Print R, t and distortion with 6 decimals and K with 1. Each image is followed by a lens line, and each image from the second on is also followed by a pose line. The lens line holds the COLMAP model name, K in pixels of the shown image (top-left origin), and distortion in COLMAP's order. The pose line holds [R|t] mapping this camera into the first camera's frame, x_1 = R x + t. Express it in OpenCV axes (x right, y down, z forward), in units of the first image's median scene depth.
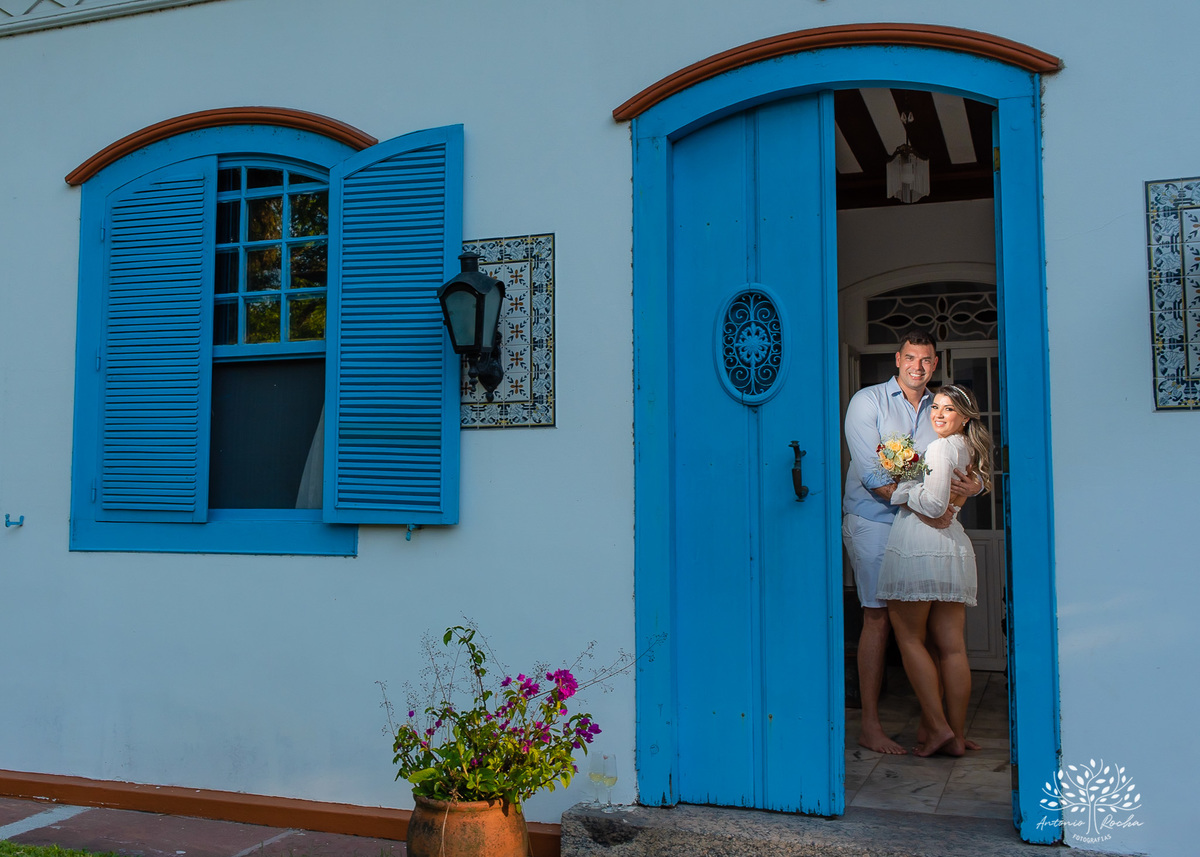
lens RADIAL K [[1259.6, 0, 600.0], [0, 1259.6, 428.5], [0, 0, 1]] dist [-0.006728, -0.005721]
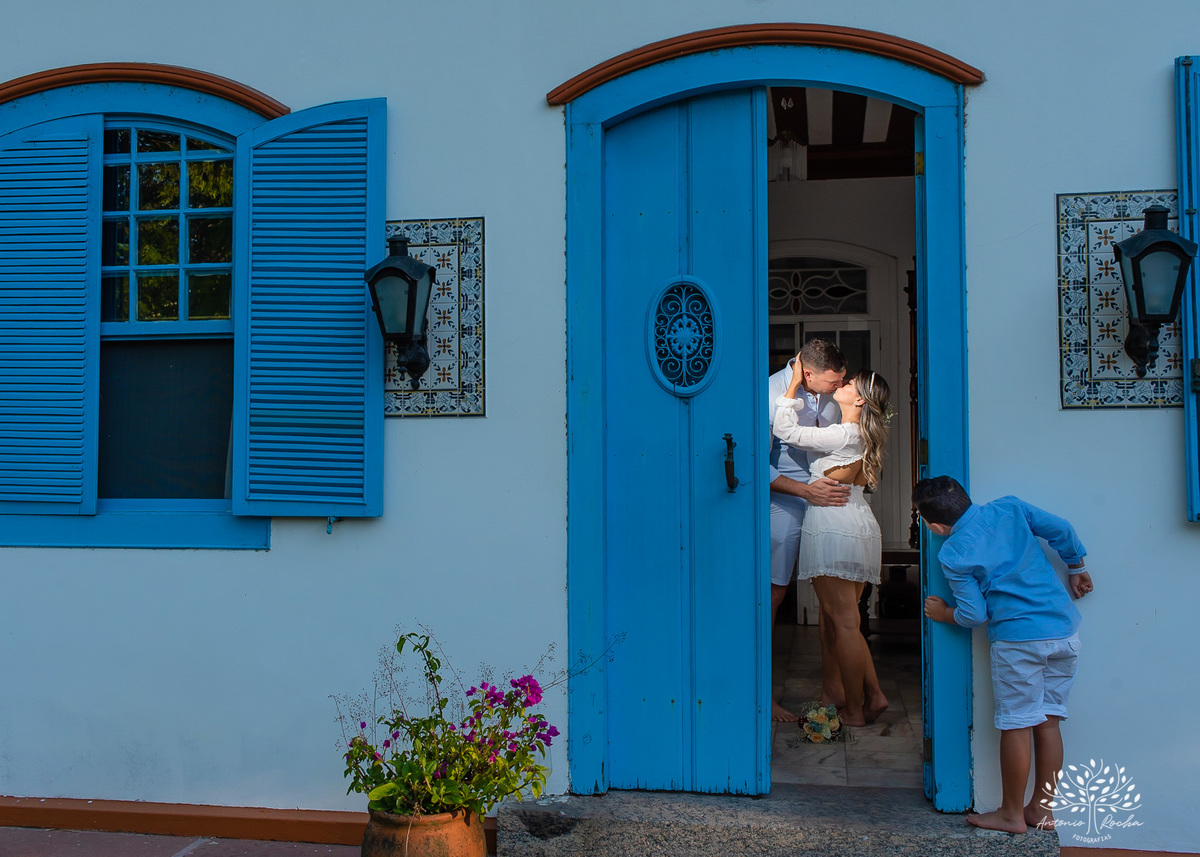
lens RADIAL K [[1227.3, 0, 651.1], [0, 1227.3, 424.3], [0, 0, 1]] dist [-0.013632, 0.019171]
pose [[0.979030, 0.003183, 0.203690, -0.104181], [-0.011917, 0.999061, 0.041662, -0.036832], [-0.203366, -0.043216, 0.978149, 0.040663]]
